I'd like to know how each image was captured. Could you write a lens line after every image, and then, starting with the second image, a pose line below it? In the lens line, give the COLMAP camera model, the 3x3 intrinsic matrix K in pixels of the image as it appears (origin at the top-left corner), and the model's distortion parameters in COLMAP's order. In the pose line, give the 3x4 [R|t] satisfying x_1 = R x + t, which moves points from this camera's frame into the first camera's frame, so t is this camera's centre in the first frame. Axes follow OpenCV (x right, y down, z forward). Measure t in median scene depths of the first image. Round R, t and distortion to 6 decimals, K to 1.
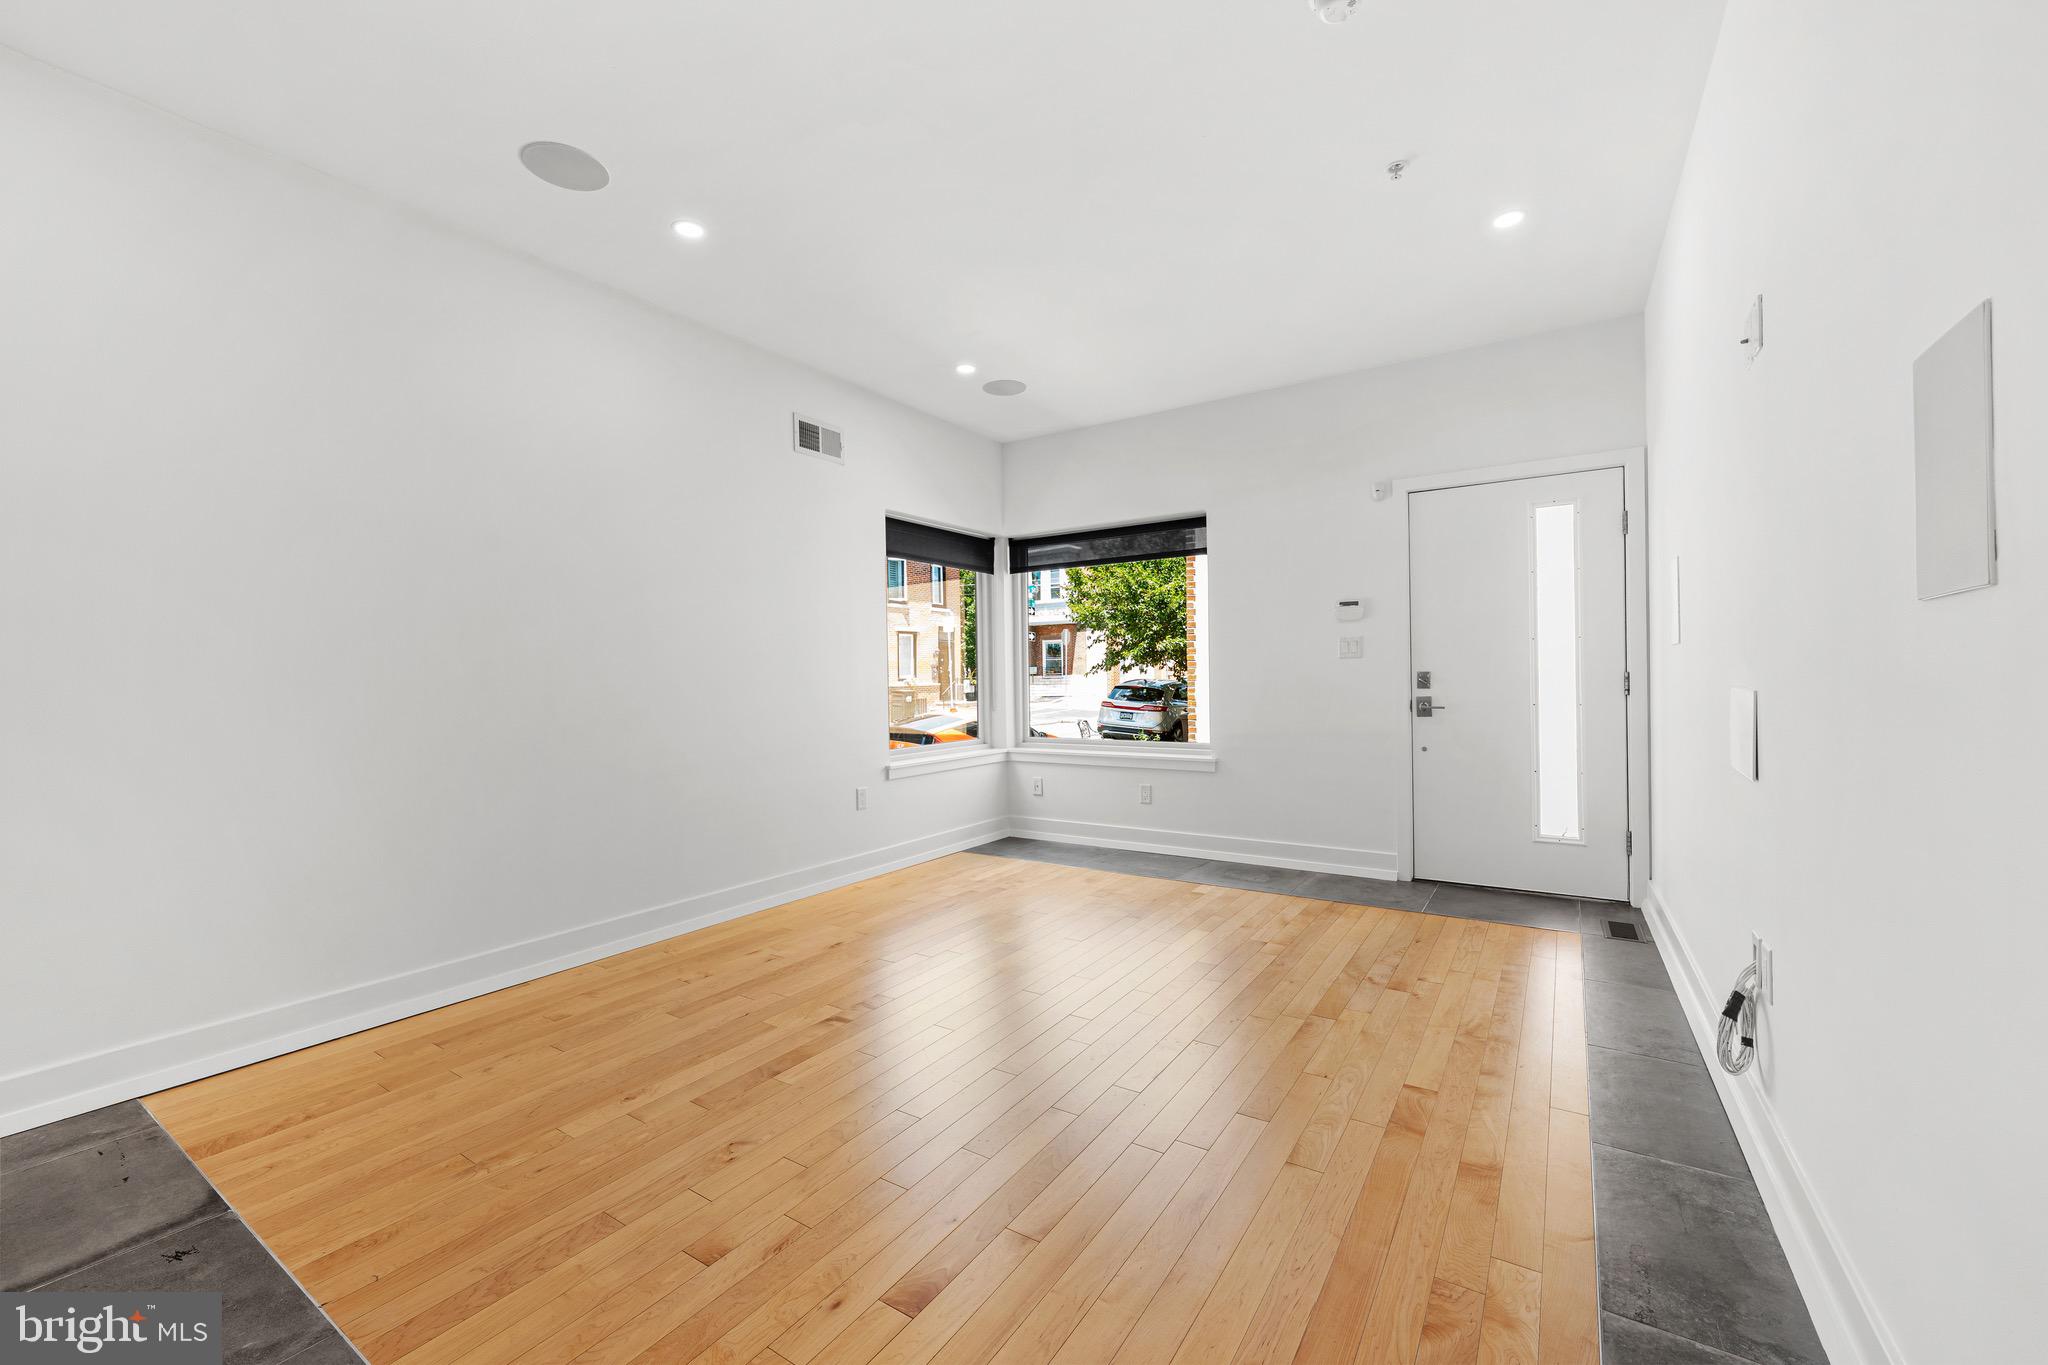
lens RADIAL K [[822.6, 0, 1024.1], [0, 822.6, 682.4], [0, 0, 1]] dist [0.002544, -0.001369]
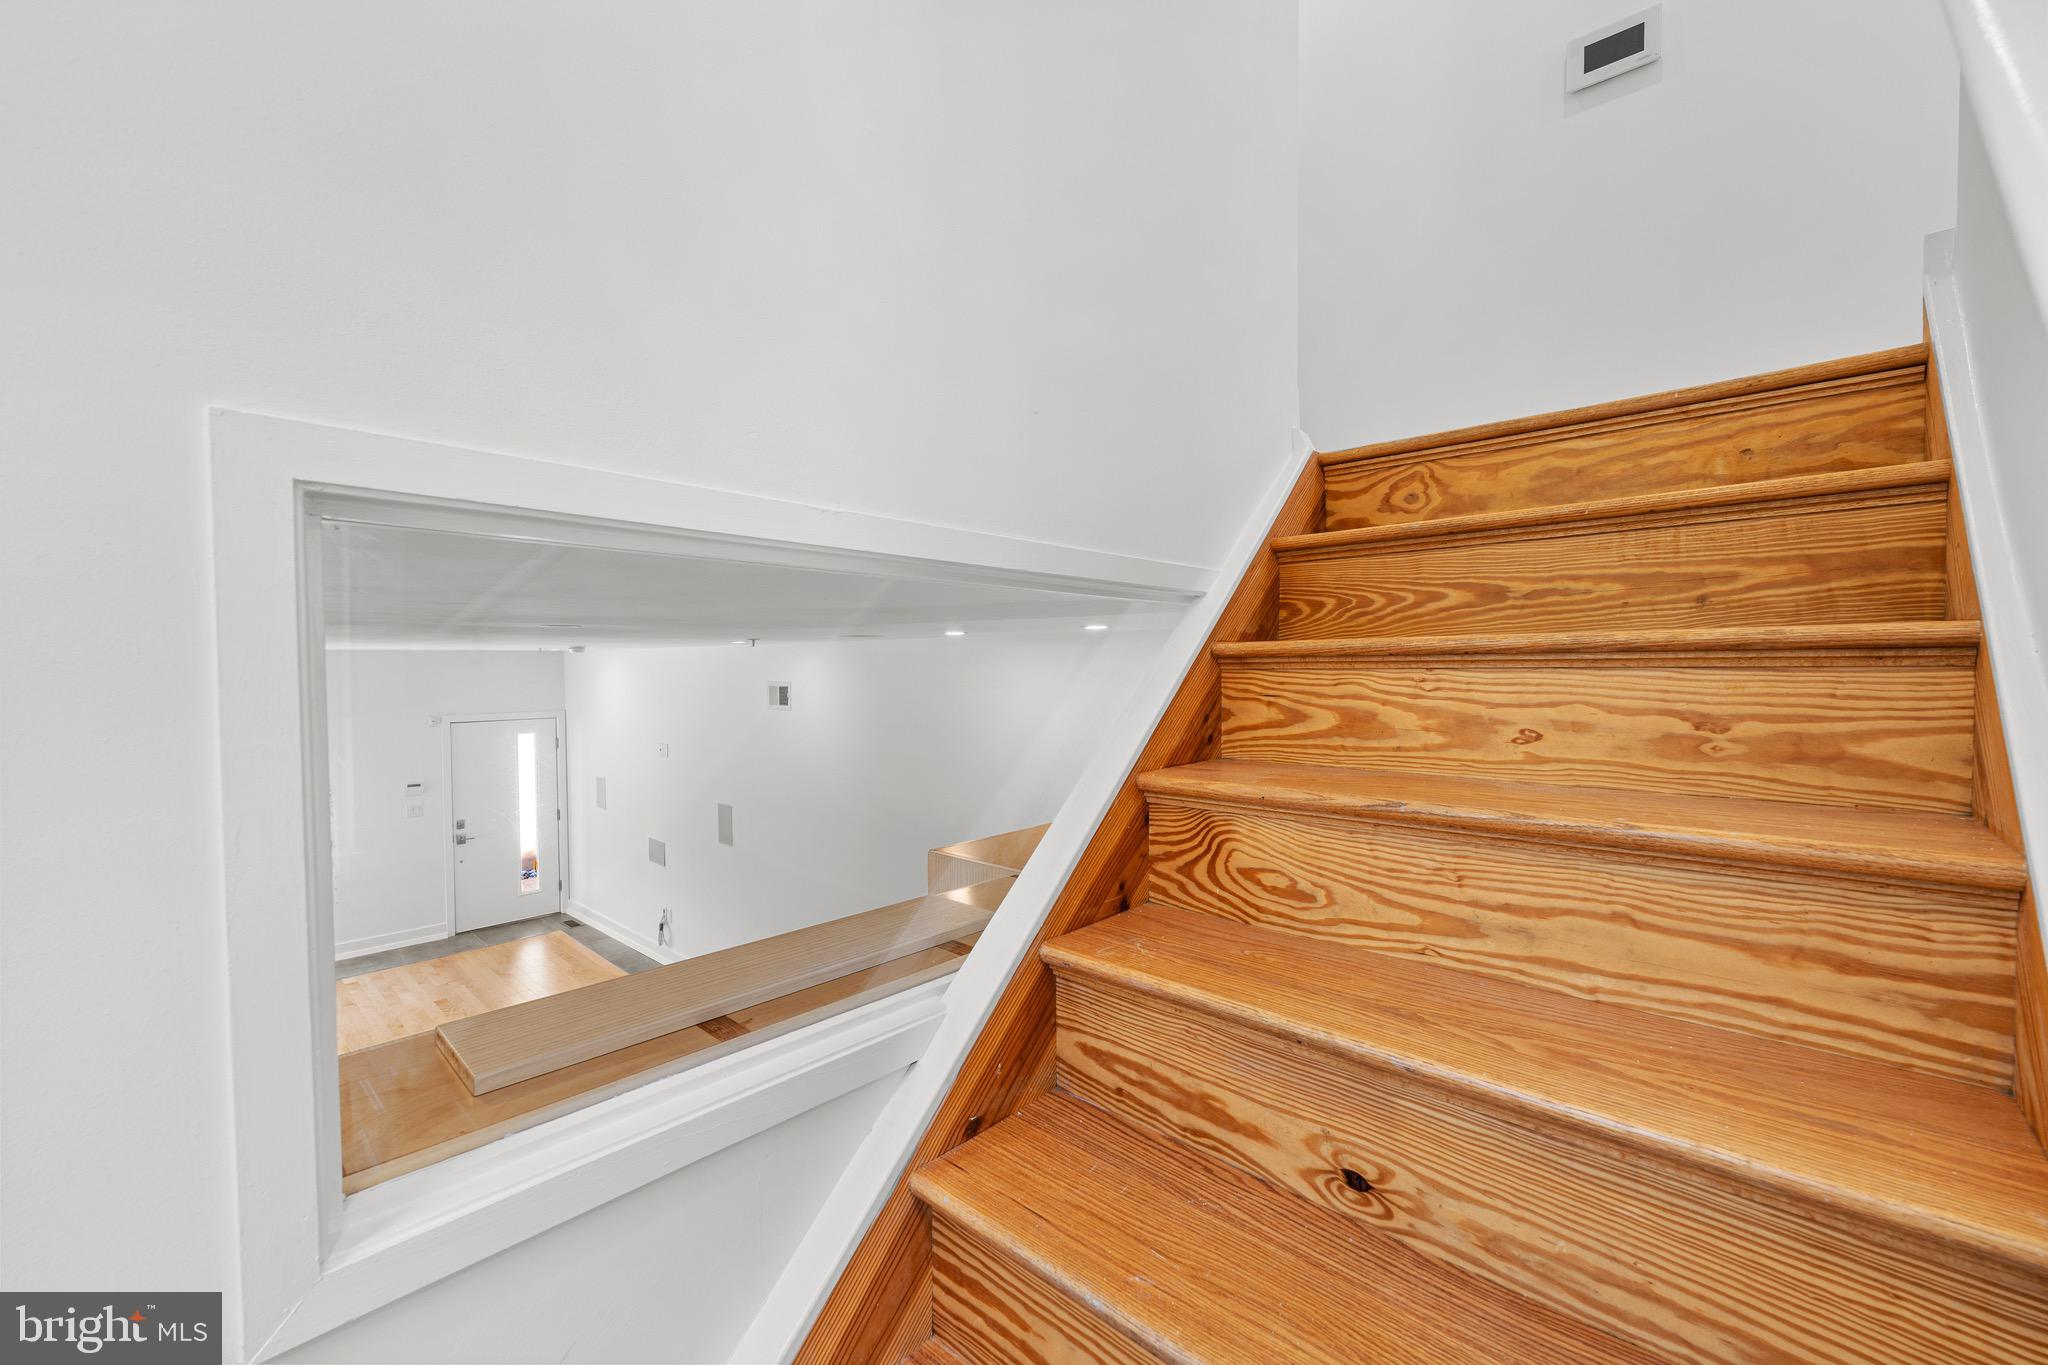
lens RADIAL K [[822.6, 0, 1029.0], [0, 822.6, 683.5], [0, 0, 1]] dist [0.002544, -0.001369]
pose [[0.166083, -0.011535, 0.986044, -1.124043], [0.008843, 0.999909, 0.010208, -0.327697], [-0.986072, 0.007024, 0.166170, -0.567223]]
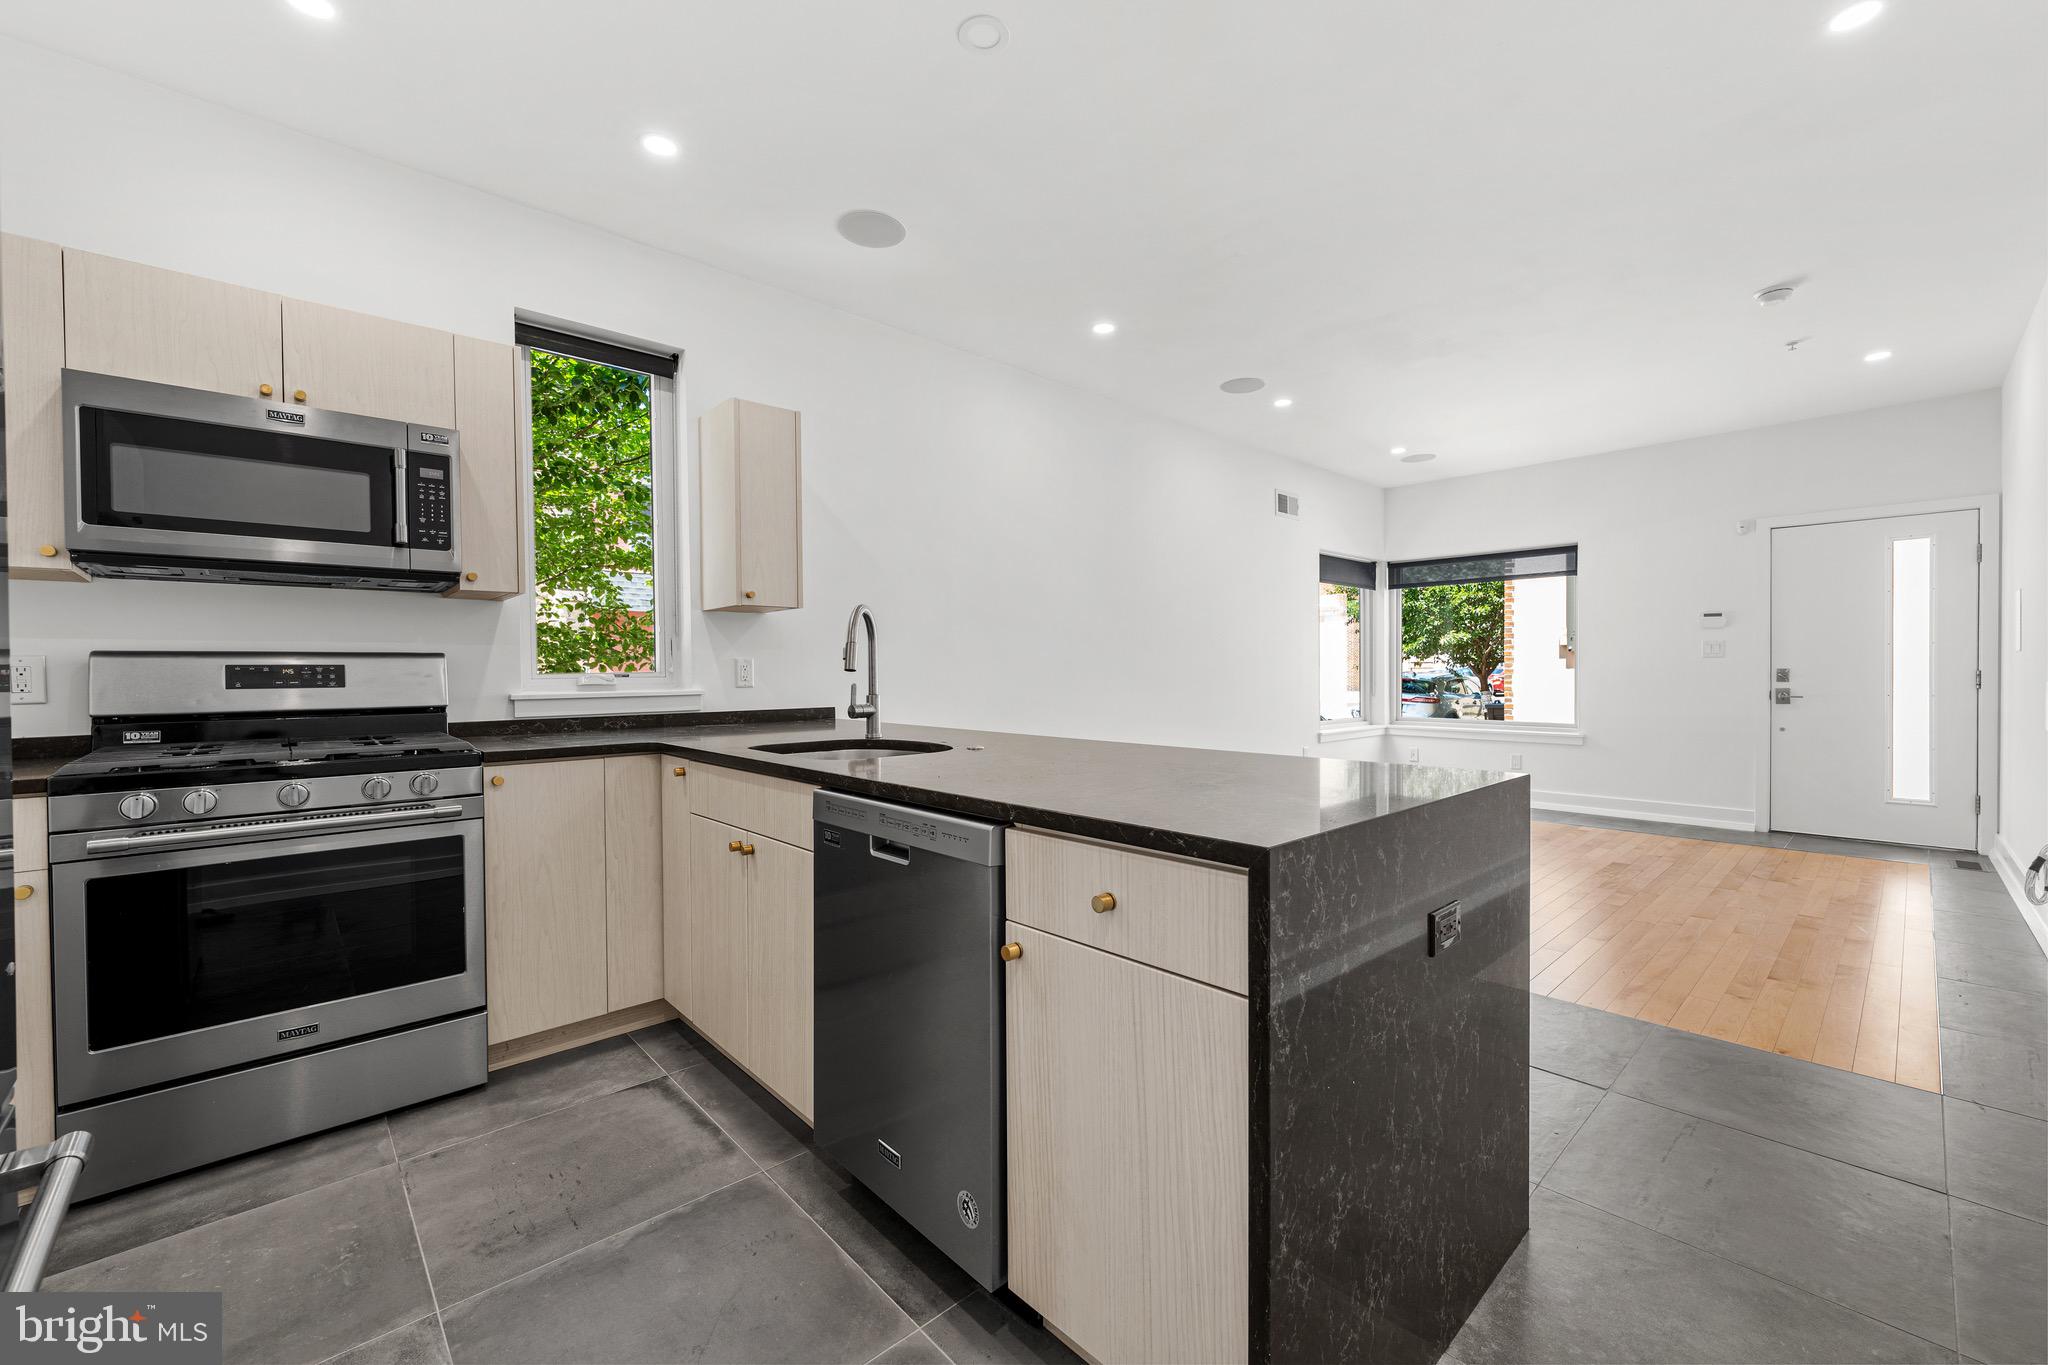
lens RADIAL K [[822.6, 0, 1024.1], [0, 822.6, 681.0], [0, 0, 1]] dist [0.002544, -0.001369]
pose [[0.970625, 0.011762, -0.240310, -0.352612], [-0.009466, 0.999898, 0.010710, 0.003746], [0.240411, -0.008120, 0.970637, -0.527694]]
